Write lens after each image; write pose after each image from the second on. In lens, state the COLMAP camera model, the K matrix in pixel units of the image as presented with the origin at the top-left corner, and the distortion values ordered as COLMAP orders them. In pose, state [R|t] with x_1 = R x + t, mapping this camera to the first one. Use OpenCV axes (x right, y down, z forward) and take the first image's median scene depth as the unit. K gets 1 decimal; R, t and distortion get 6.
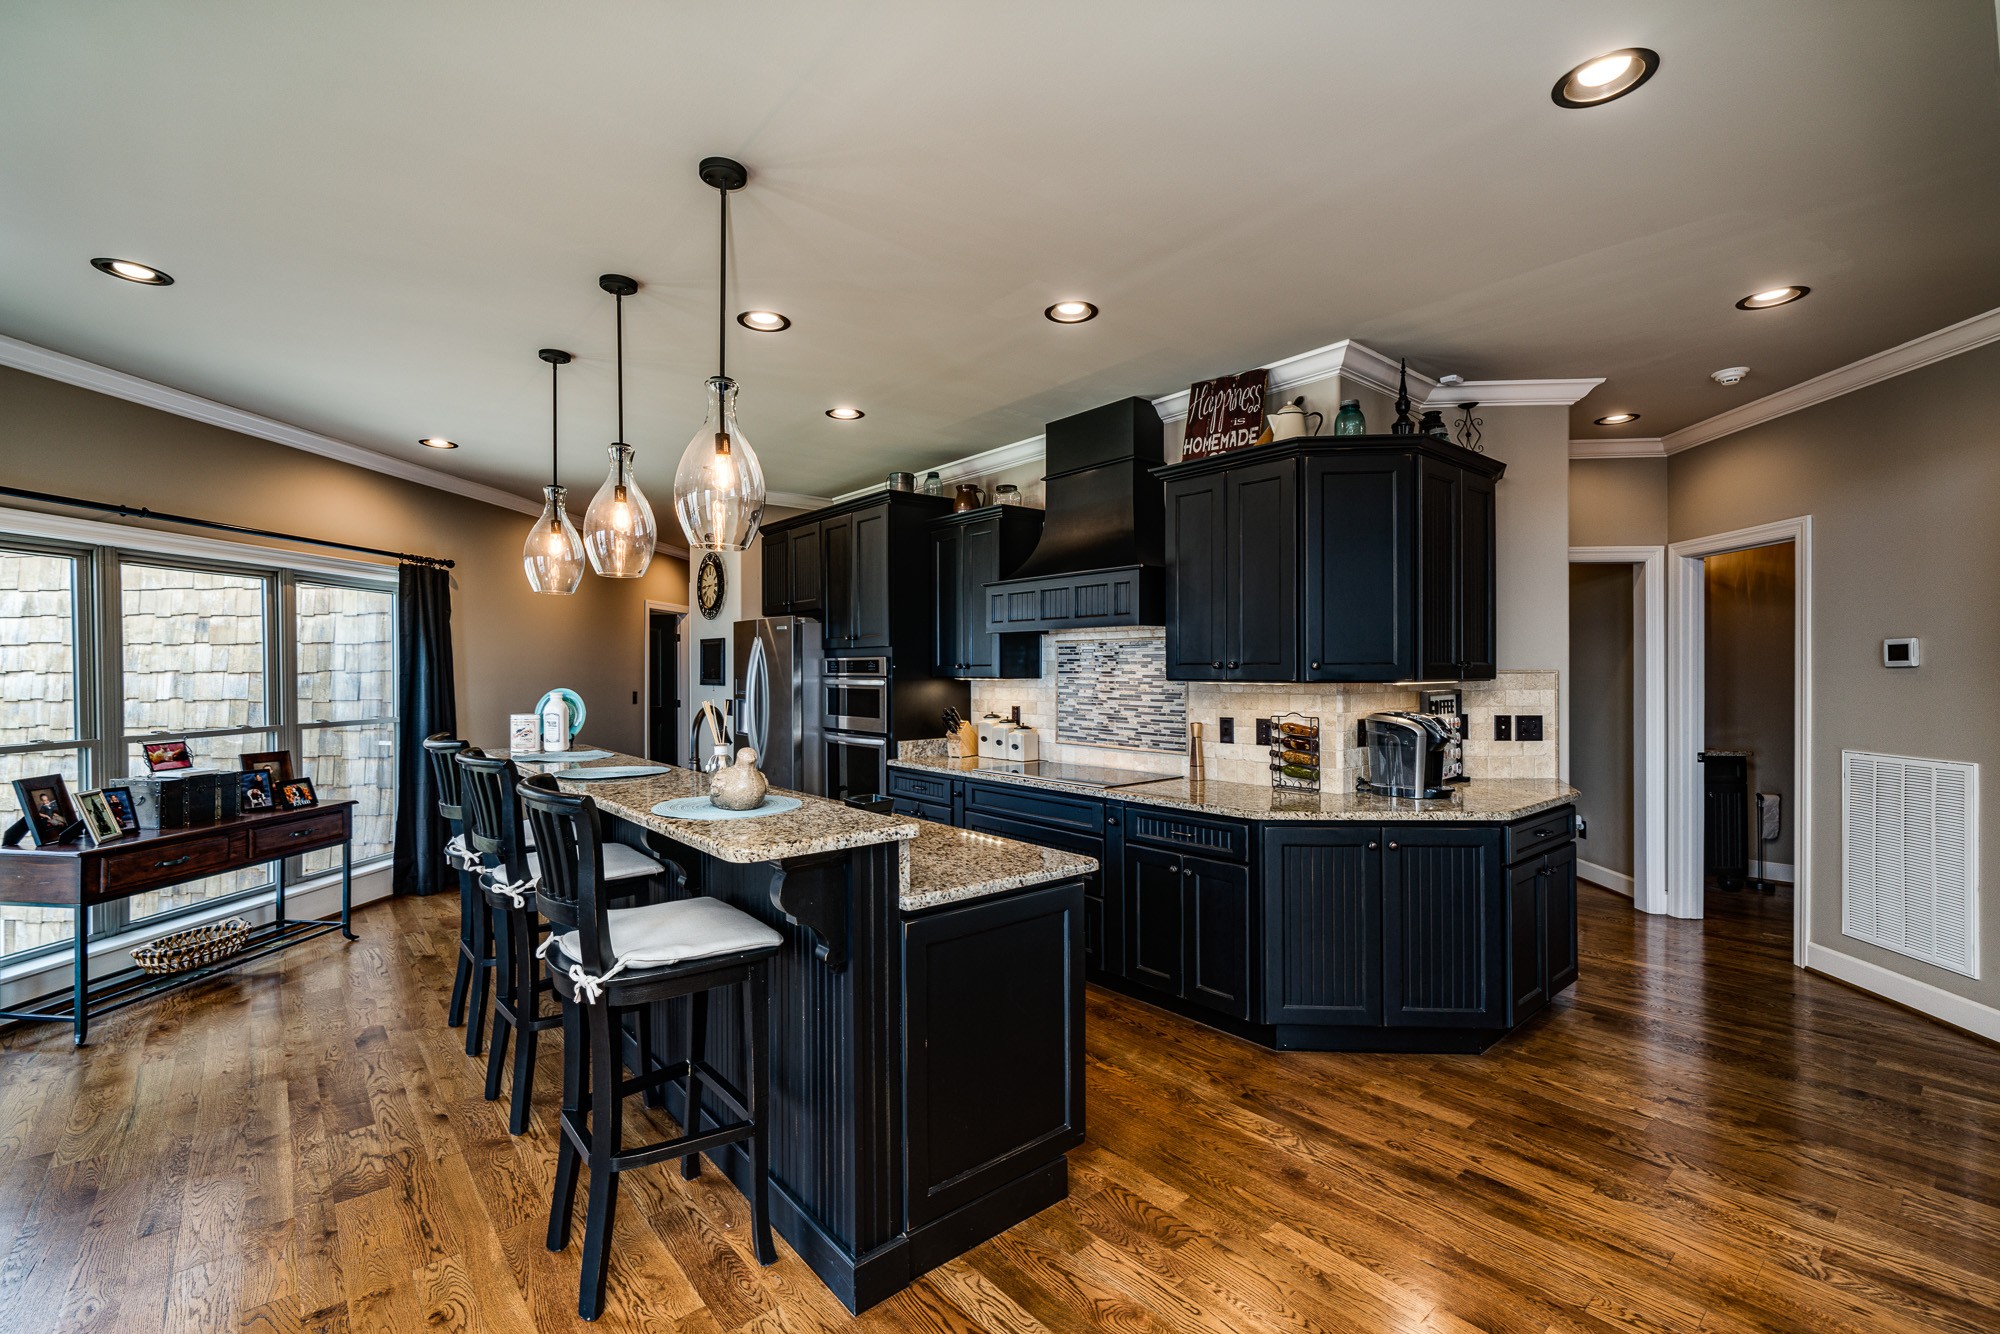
lens RADIAL K [[868.1, 0, 988.9], [0, 868.1, 671.5], [0, 0, 1]] dist [-0.001410, 0.000255]
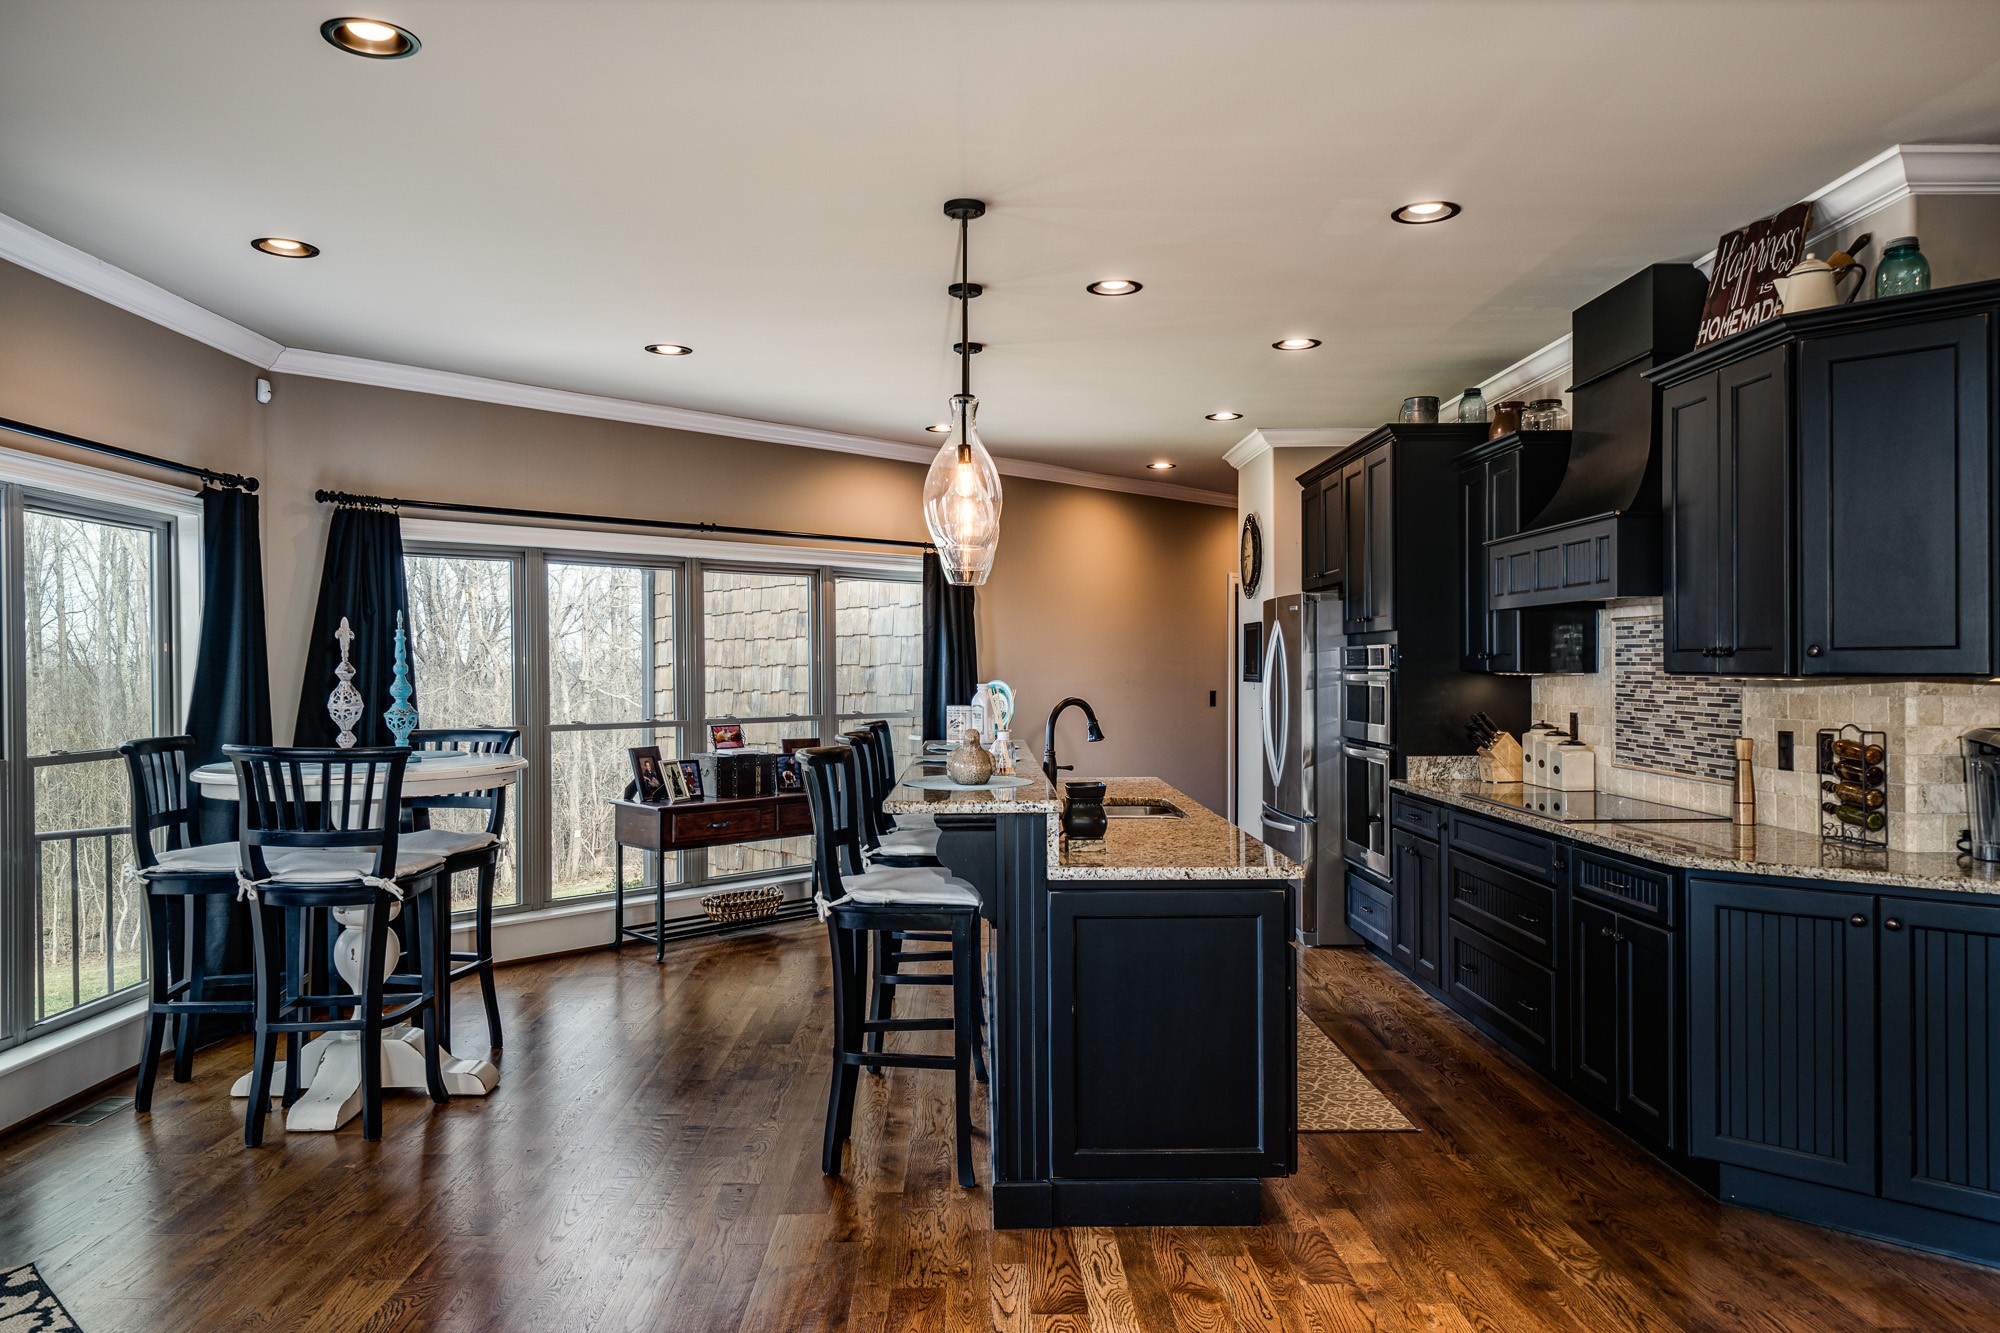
lens RADIAL K [[1340.1, 0, 986.2], [0, 1340.1, 670.3], [0, 0, 1]] dist [0.005237, -0.000954]
pose [[0.778042, 0.001757, -0.628210, 0.487512], [-0.000577, 0.999998, 0.002083, 0.005493], [0.628212, -0.001259, 0.778041, -0.191121]]
